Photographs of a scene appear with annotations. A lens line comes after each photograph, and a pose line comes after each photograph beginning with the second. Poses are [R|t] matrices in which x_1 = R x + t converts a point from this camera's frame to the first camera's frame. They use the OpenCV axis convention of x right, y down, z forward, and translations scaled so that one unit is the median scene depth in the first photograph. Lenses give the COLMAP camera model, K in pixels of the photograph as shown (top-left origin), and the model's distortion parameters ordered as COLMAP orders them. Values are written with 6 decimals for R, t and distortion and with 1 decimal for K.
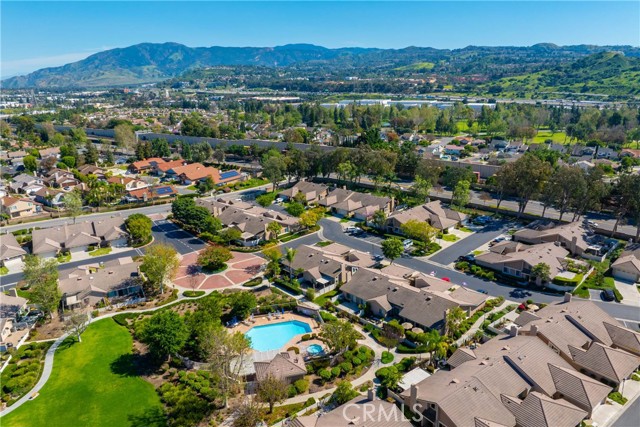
lens RADIAL K [[455.2, 0, 296.7], [0, 455.2, 213.9], [0, 0, 1]] dist [-0.039331, -0.001761]
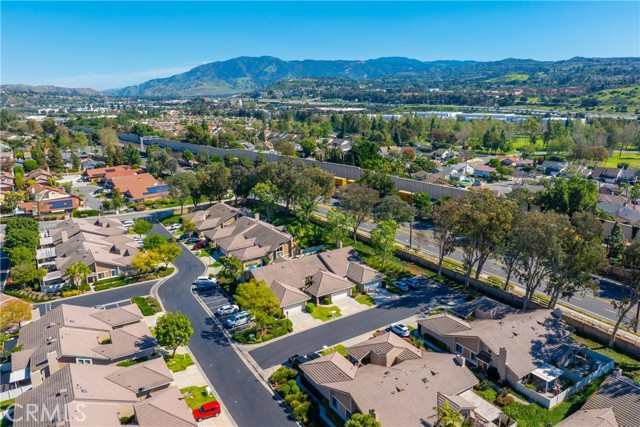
lens RADIAL K [[460.1, 0, 288.5], [0, 460.1, 179.3], [0, 0, 1]] dist [-0.036671, -0.001128]
pose [[0.975322, 0.049488, -0.215167, 0.128956], [-0.070939, 0.993122, -0.093142, -0.020748], [0.209078, 0.106108, 0.972125, 0.110665]]
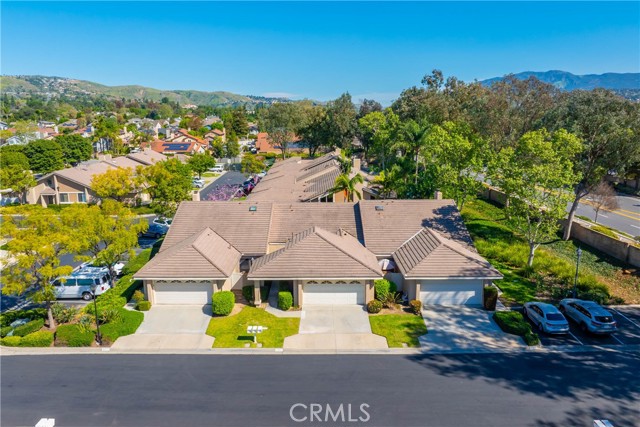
lens RADIAL K [[457.0, 0, 302.7], [0, 457.0, 187.9], [0, 0, 1]] dist [-0.039893, -0.000836]
pose [[0.716798, 0.137819, -0.683526, 0.153487], [-0.219012, 0.975162, -0.033051, -0.002950], [0.661993, 0.173391, 0.729178, 0.263102]]
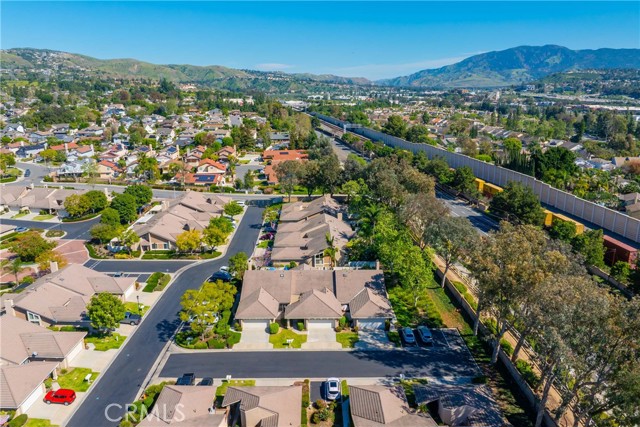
lens RADIAL K [[457.0, 0, 302.7], [0, 457.0, 187.9], [0, 0, 1]] dist [-0.039893, -0.000836]
pose [[0.723377, 0.174702, -0.667986, 0.208671], [-0.215598, 0.976238, 0.021845, -0.041251], [0.655930, 0.128214, 0.743853, 0.185773]]
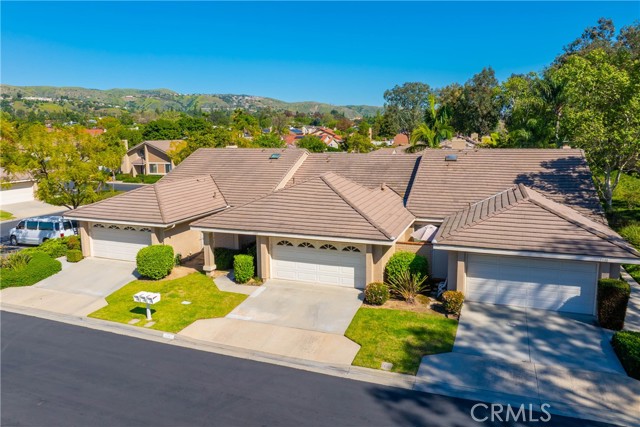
lens RADIAL K [[458.4, 0, 313.7], [0, 458.4, 181.7], [0, 0, 1]] dist [-0.041664, -0.001030]
pose [[0.441489, 0.129712, -0.887842, 0.147419], [-0.269096, 0.963089, 0.006895, 0.002080], [0.855965, 0.235870, 0.460098, 0.299869]]
